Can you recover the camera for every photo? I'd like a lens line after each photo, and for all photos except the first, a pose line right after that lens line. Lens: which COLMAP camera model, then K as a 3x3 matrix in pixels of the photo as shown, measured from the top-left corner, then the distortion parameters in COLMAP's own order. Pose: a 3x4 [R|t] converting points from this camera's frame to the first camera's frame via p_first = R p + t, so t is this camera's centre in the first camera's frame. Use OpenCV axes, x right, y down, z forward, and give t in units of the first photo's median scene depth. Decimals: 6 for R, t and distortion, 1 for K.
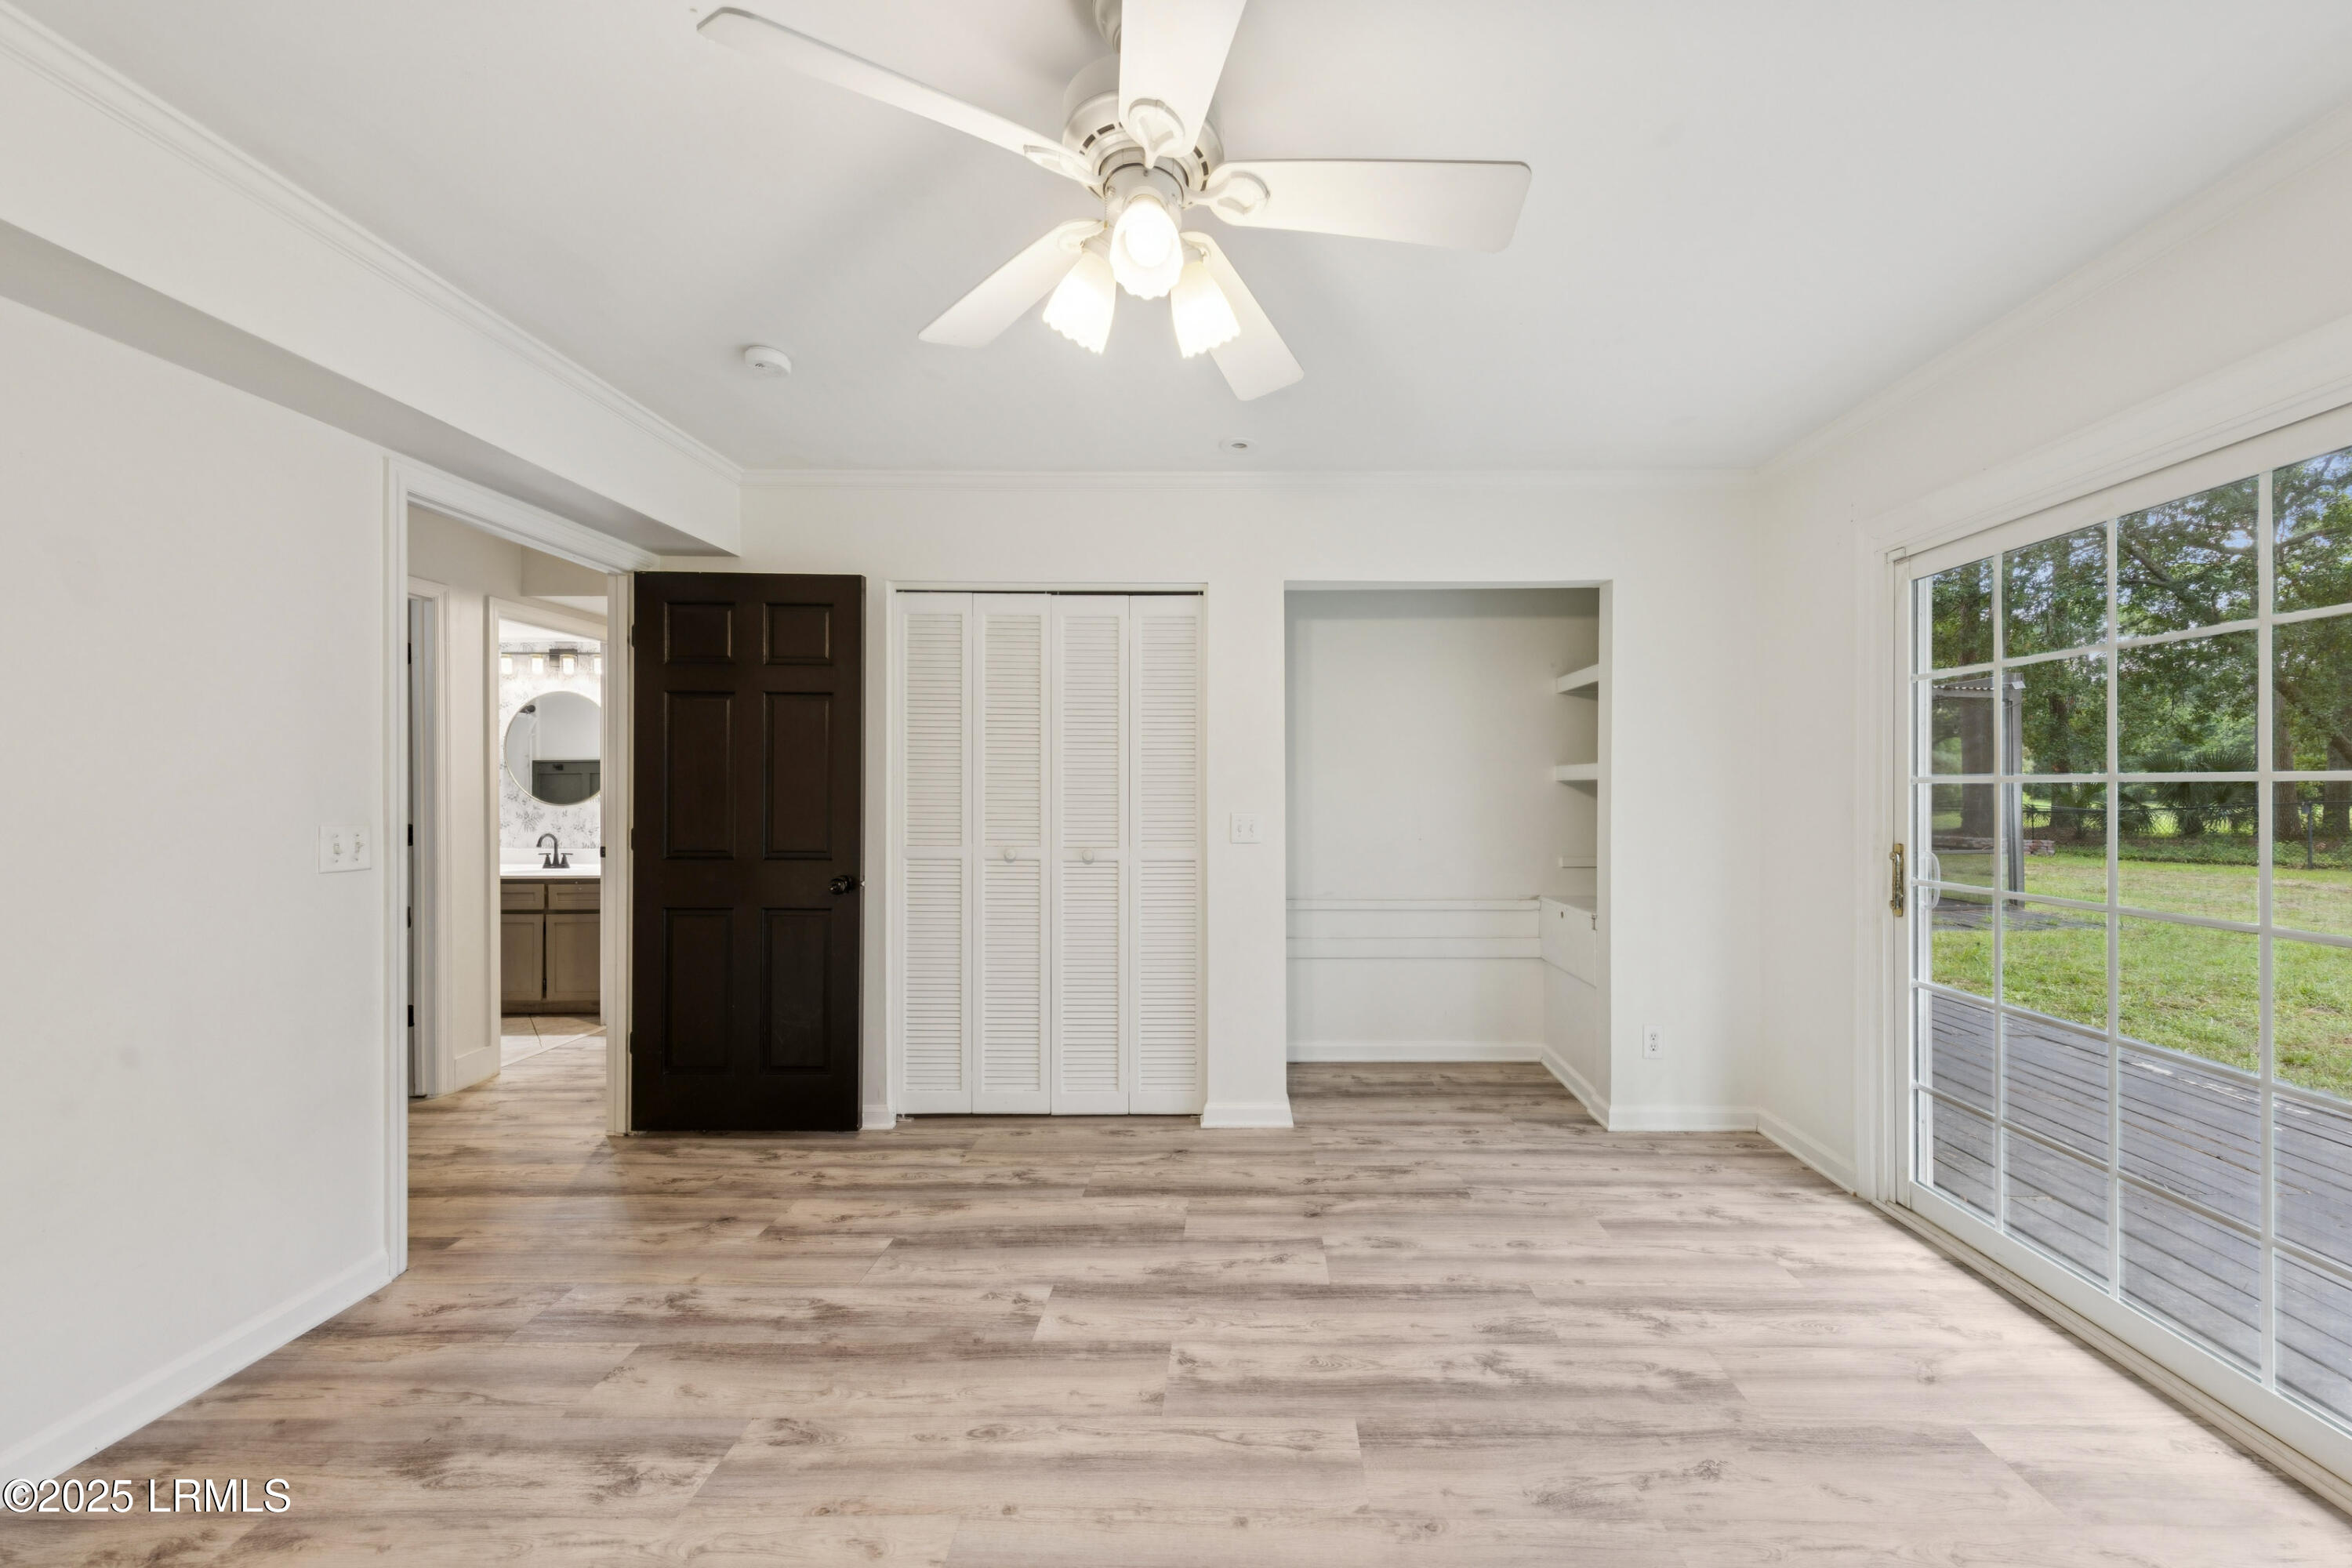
lens RADIAL K [[811.9, 0, 1174.6], [0, 811.9, 781.9], [0, 0, 1]] dist [-0.002412, -0.000183]
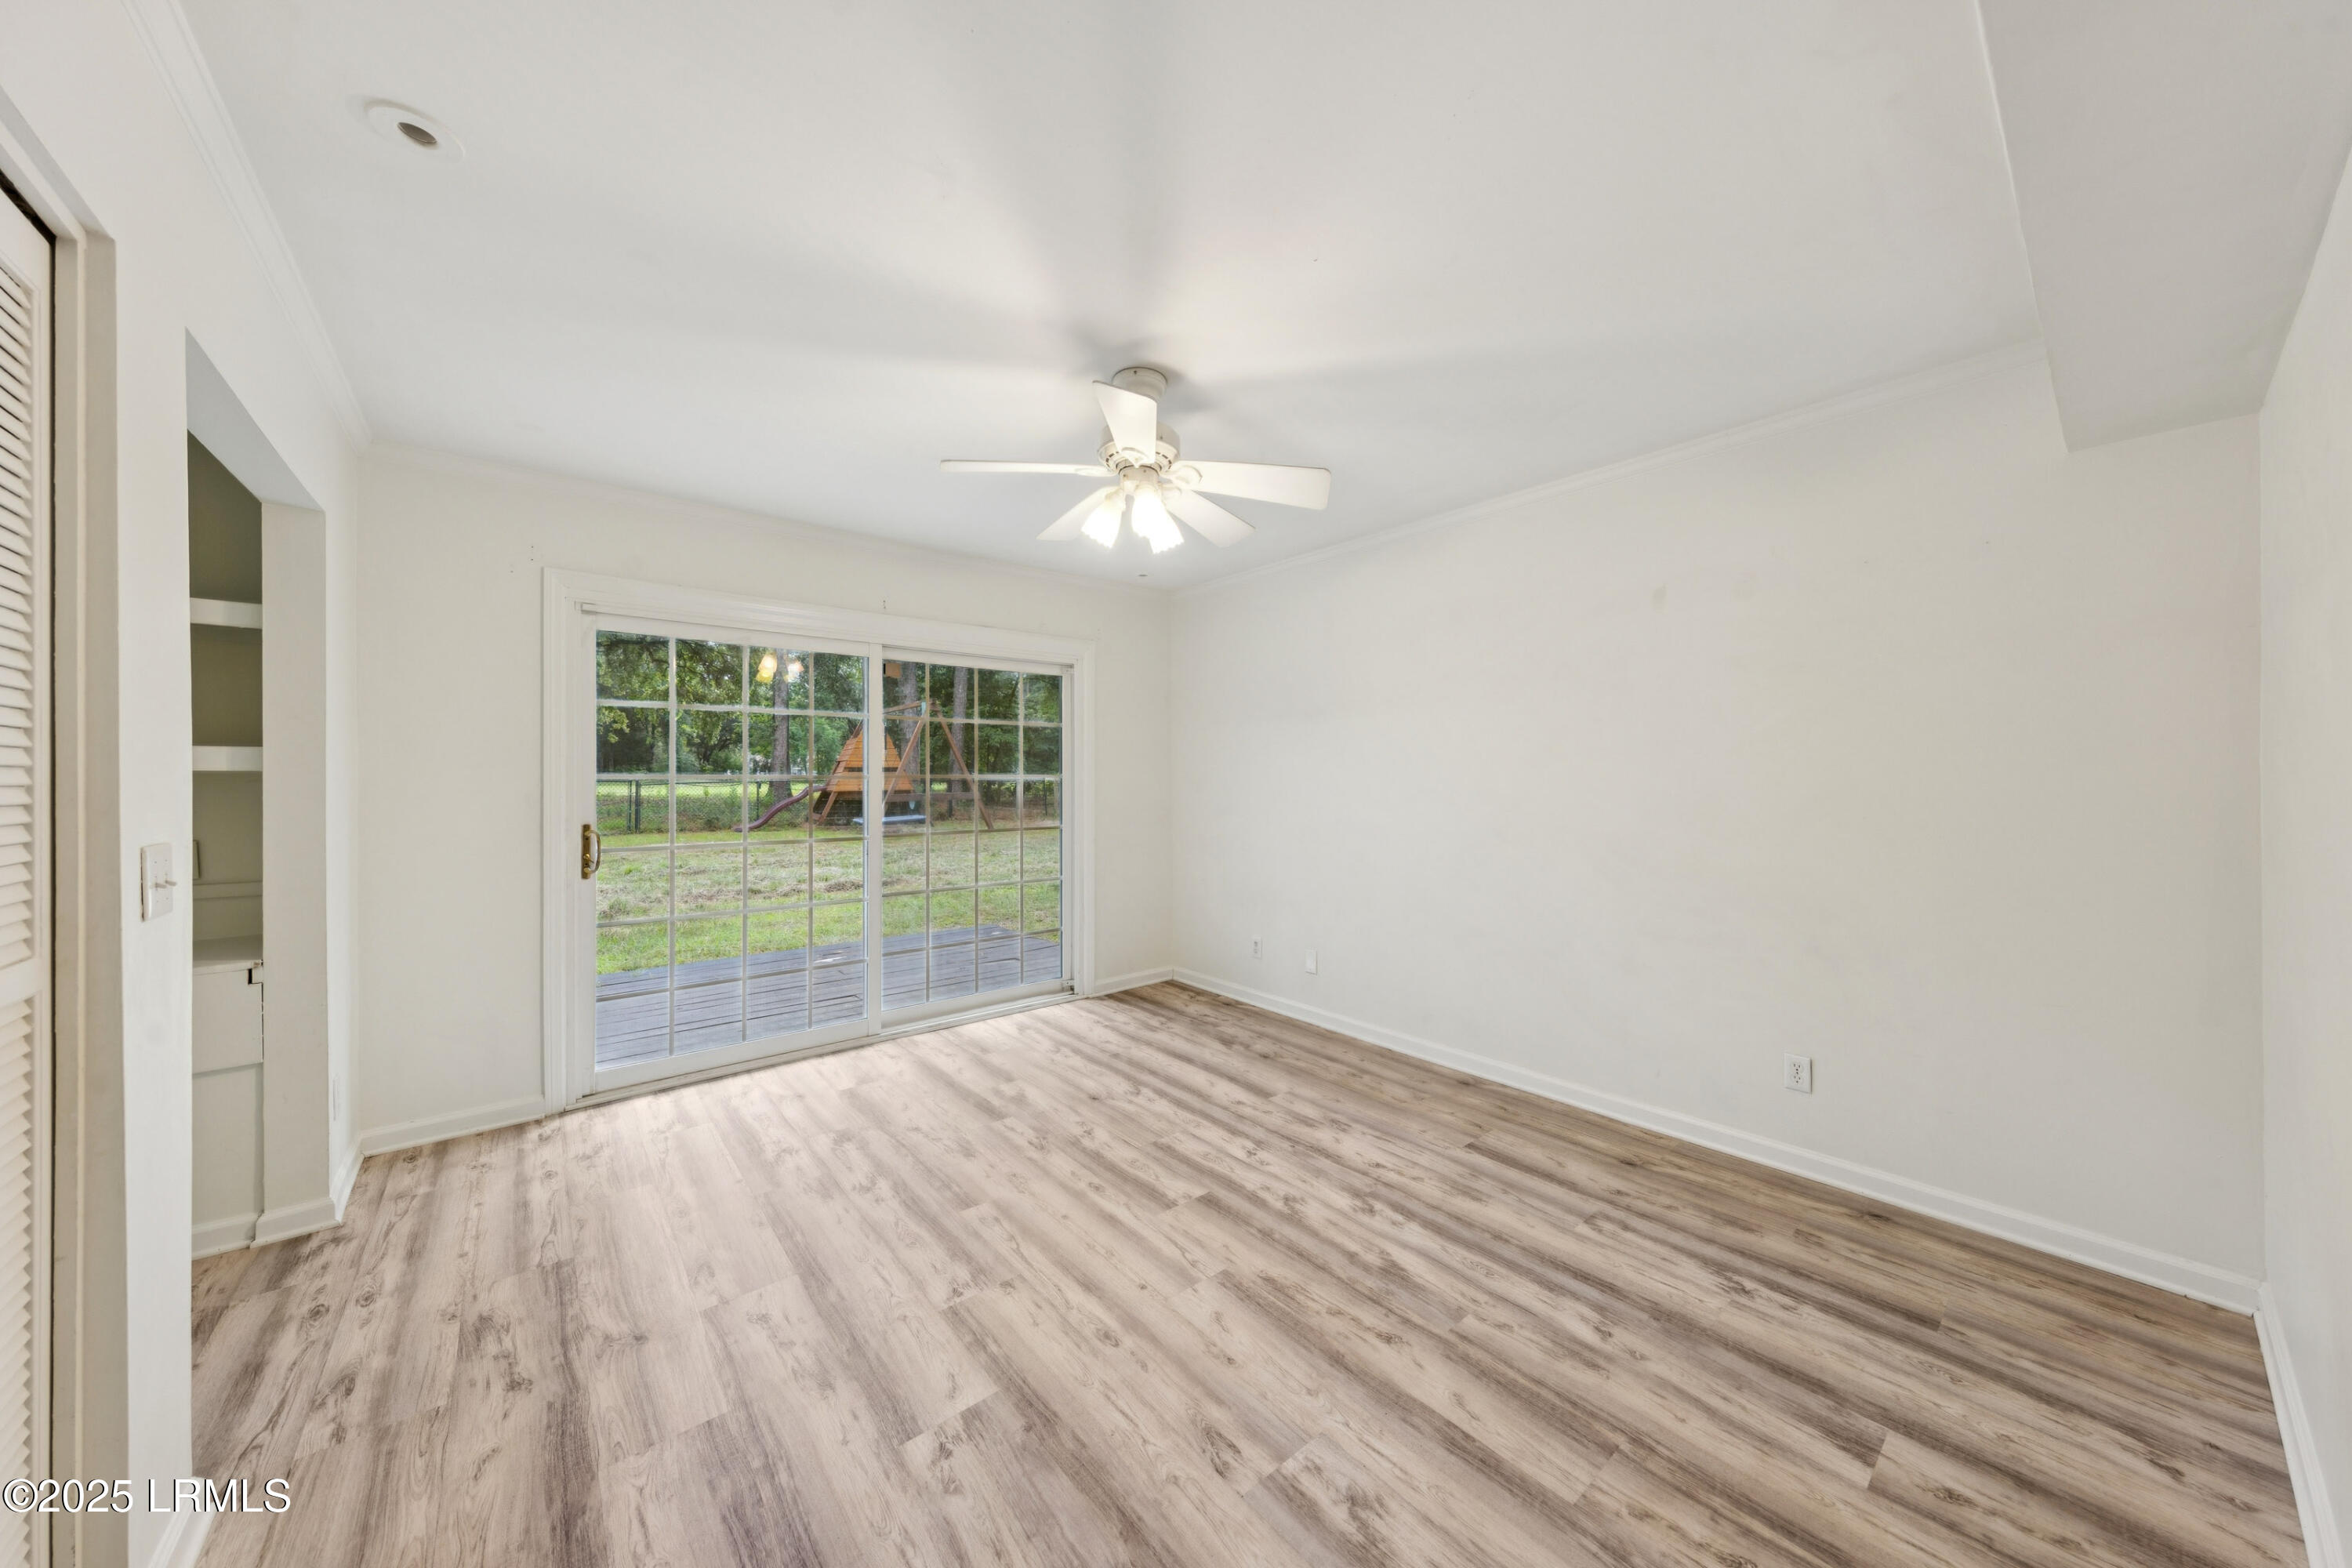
lens RADIAL K [[811.9, 0, 1178.4], [0, 811.9, 778.1], [0, 0, 1]] dist [-0.002412, -0.000183]
pose [[-0.686432, -0.002299, 0.727190, -1.042522], [-0.001419, 0.999997, 0.001822, -0.040933], [-0.727193, 0.000219, -0.686433, 1.539037]]
